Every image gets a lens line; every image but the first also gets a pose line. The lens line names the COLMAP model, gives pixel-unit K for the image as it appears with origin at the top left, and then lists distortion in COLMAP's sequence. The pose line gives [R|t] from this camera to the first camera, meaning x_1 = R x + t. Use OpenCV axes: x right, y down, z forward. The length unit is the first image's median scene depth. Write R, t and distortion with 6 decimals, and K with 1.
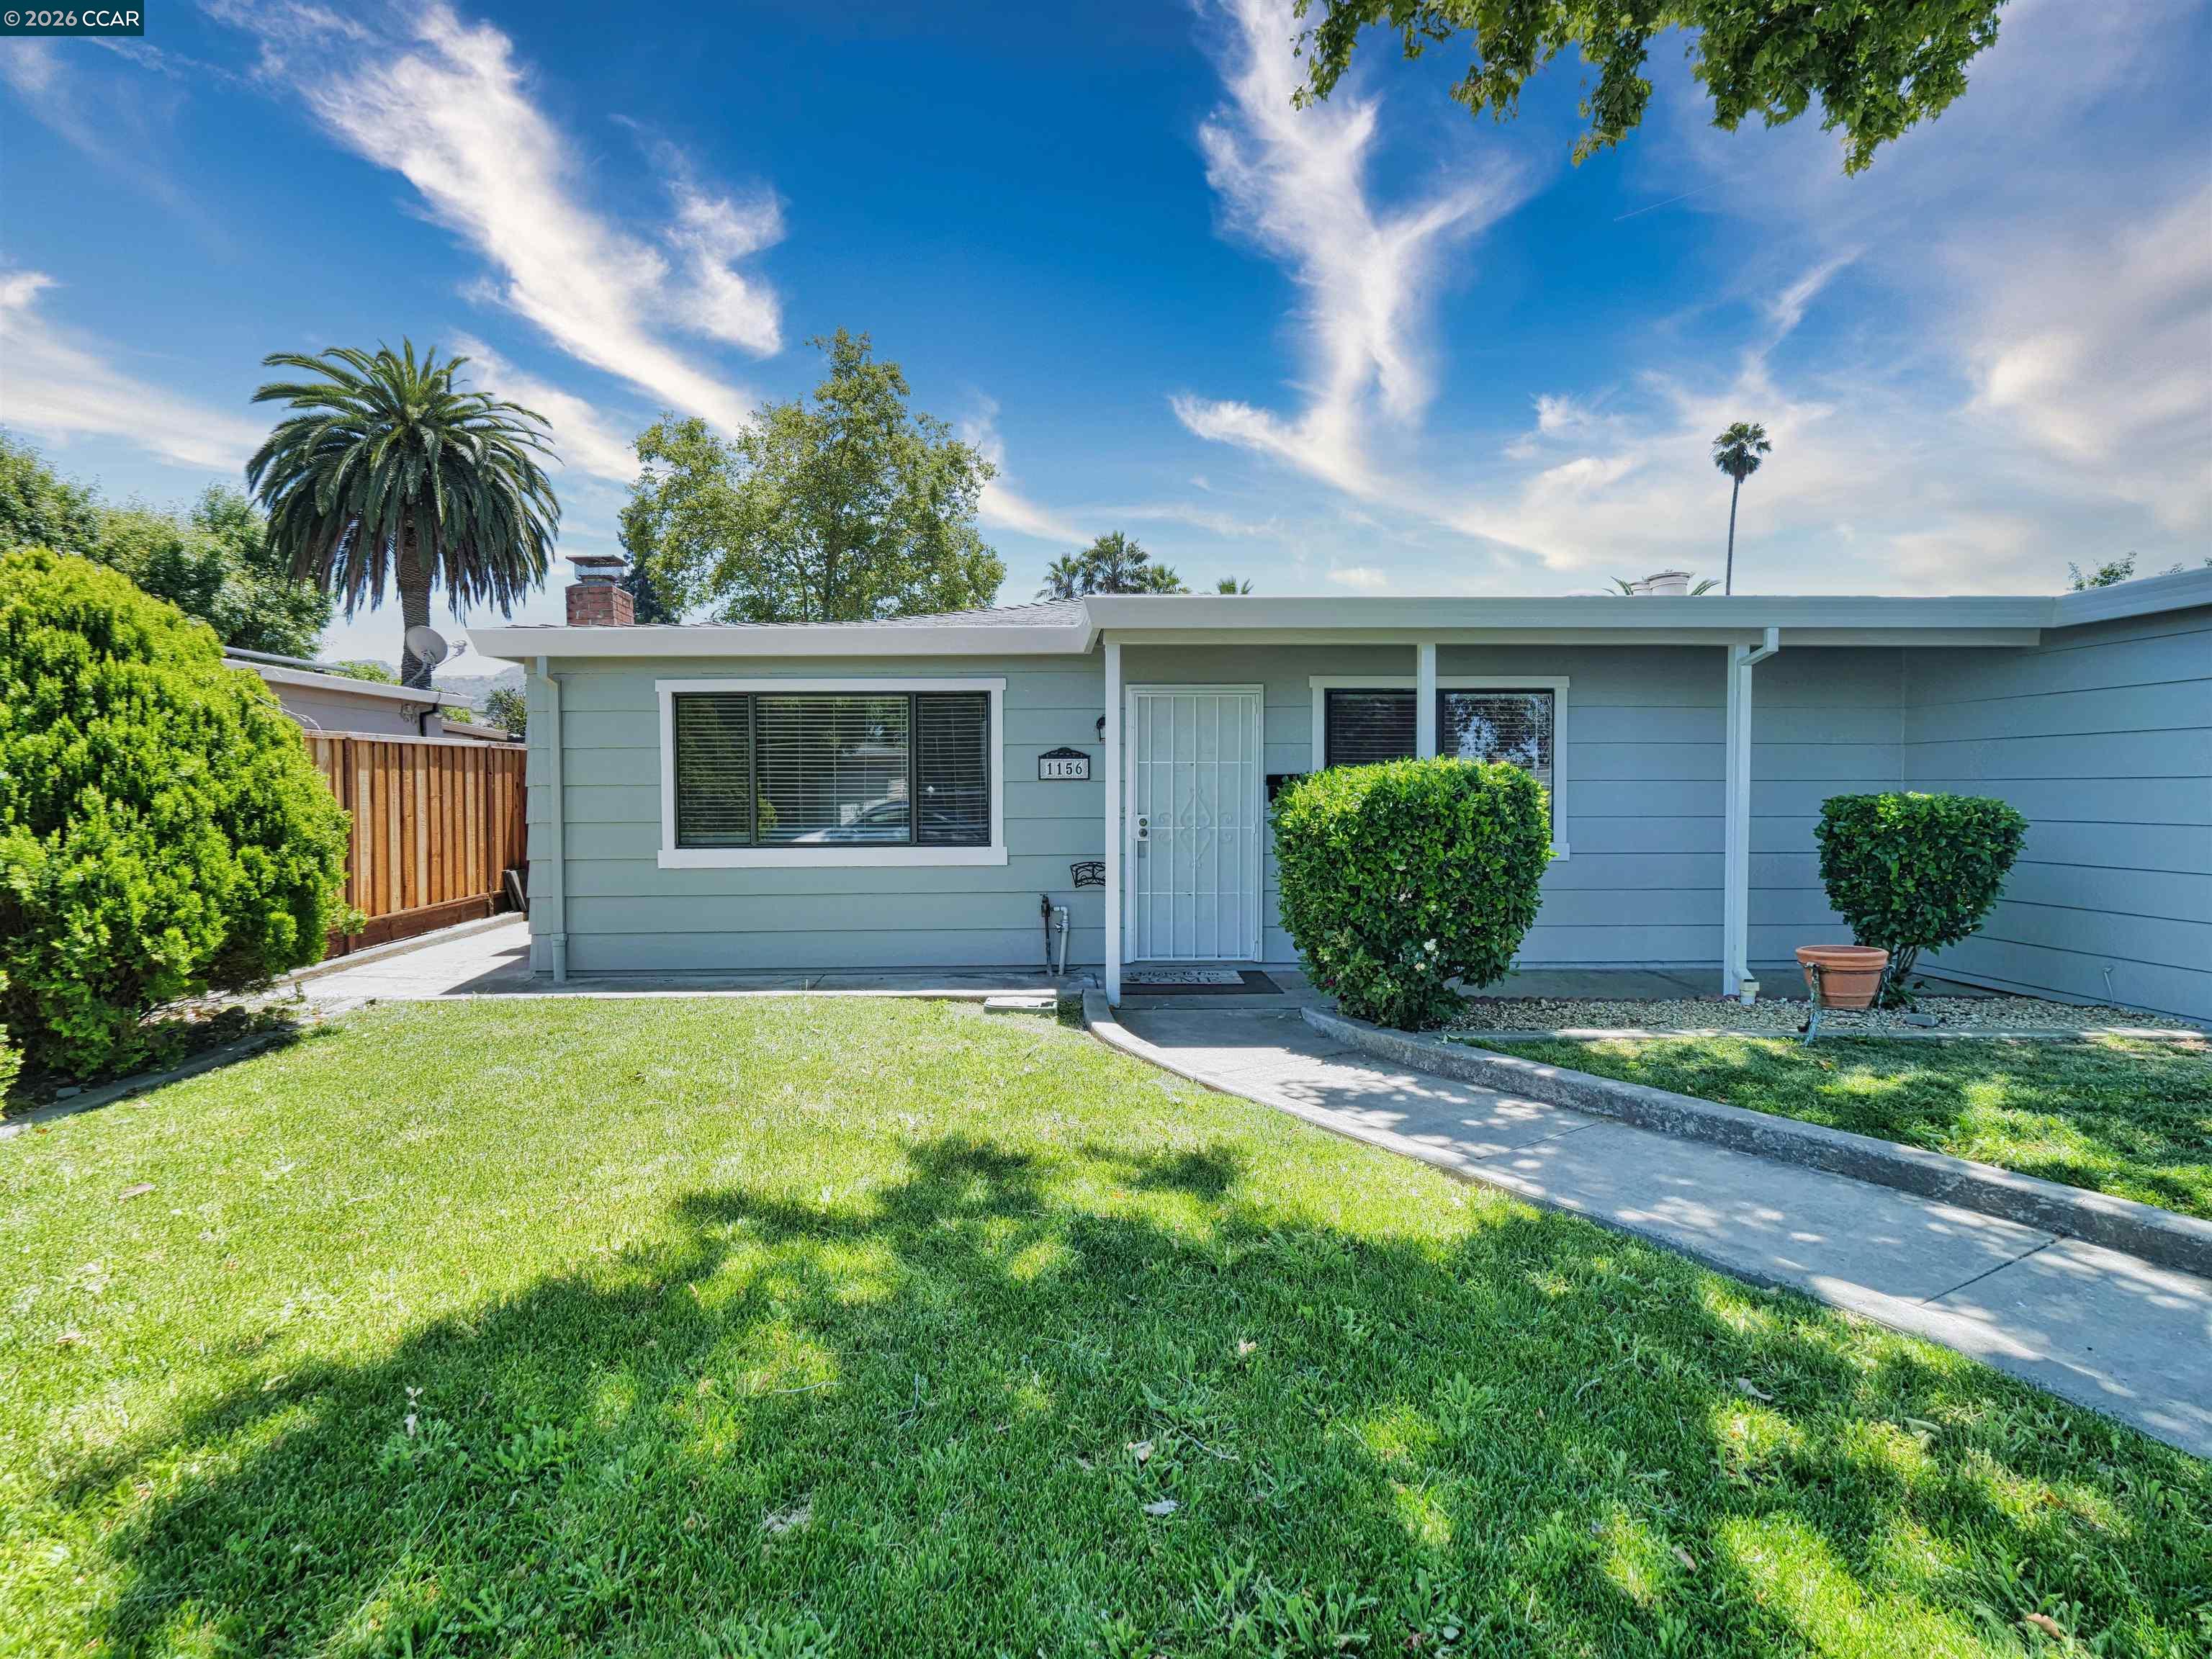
lens RADIAL K [[1107.5, 0, 1076.8], [0, 1107.5, 827.1], [0, 0, 1]] dist [0.001314, -0.000814]
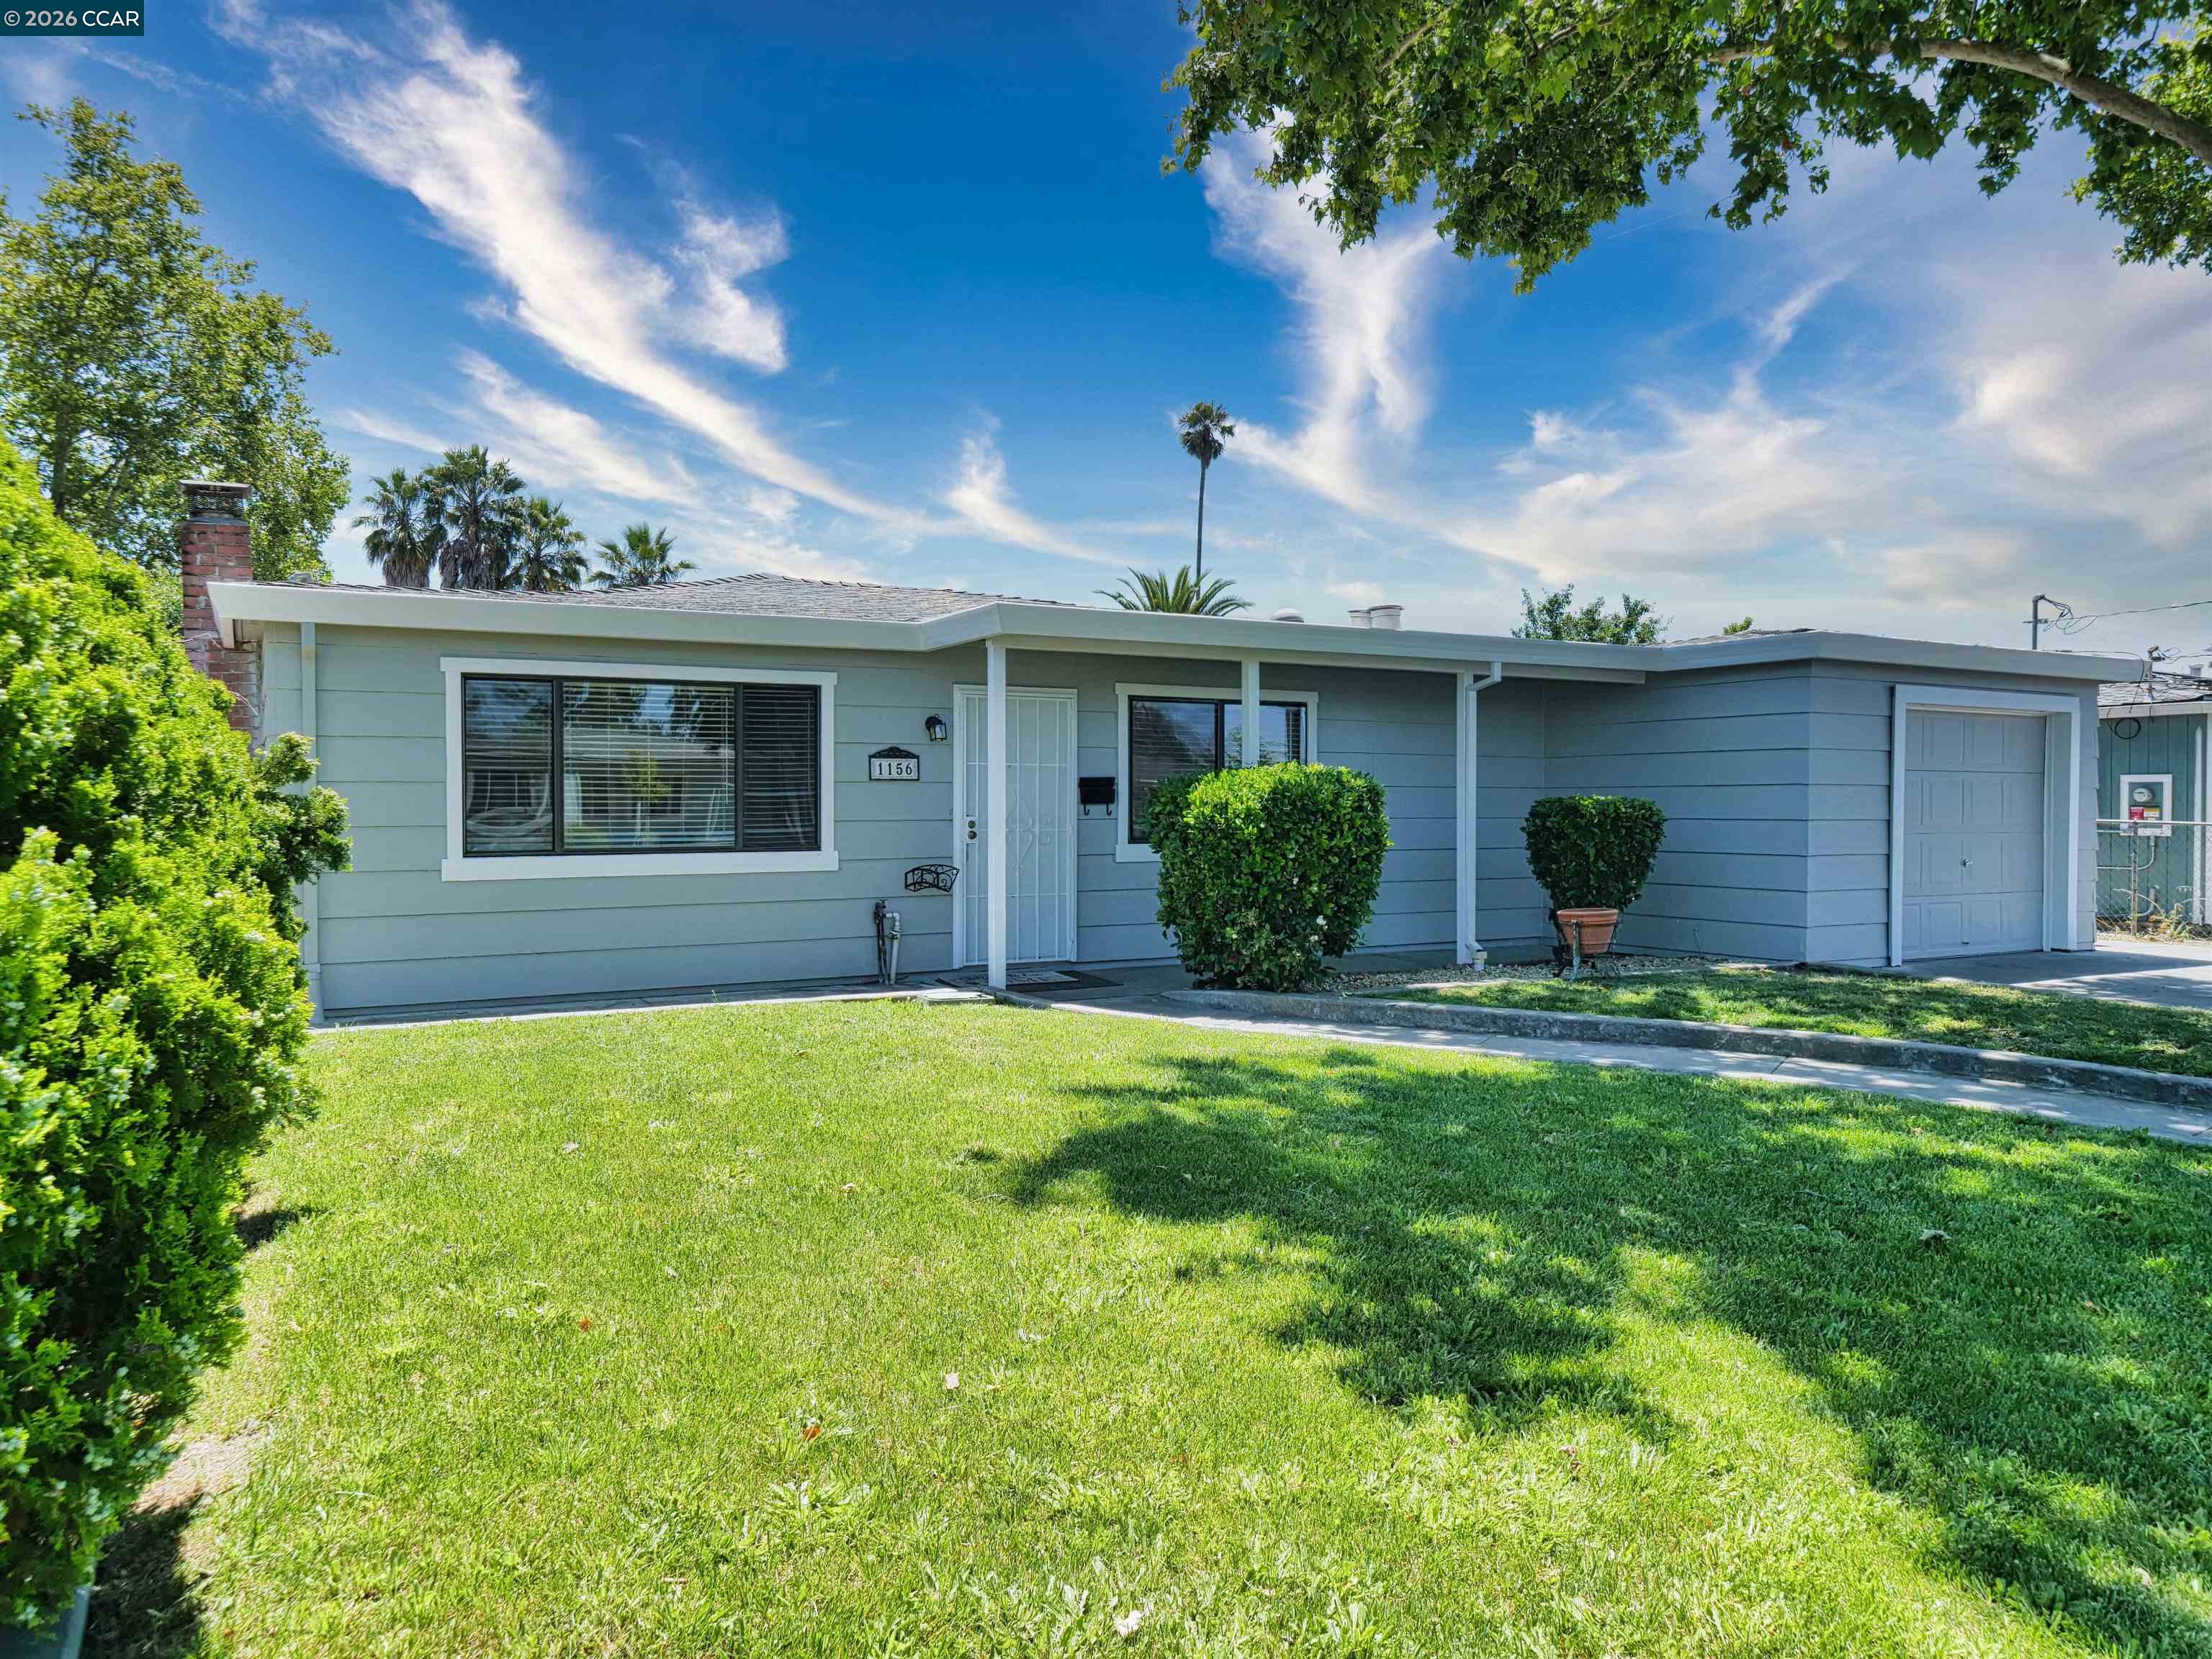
lens RADIAL K [[1487.4, 0, 1065.5], [0, 1487.4, 829.1], [0, 0, 1]] dist [0.005930, 0.000577]
pose [[0.891282, -0.004864, 0.453423, -0.459879], [0.013671, 0.999776, -0.016147, 0.022077], [-0.453243, 0.020590, 0.891149, -0.213864]]
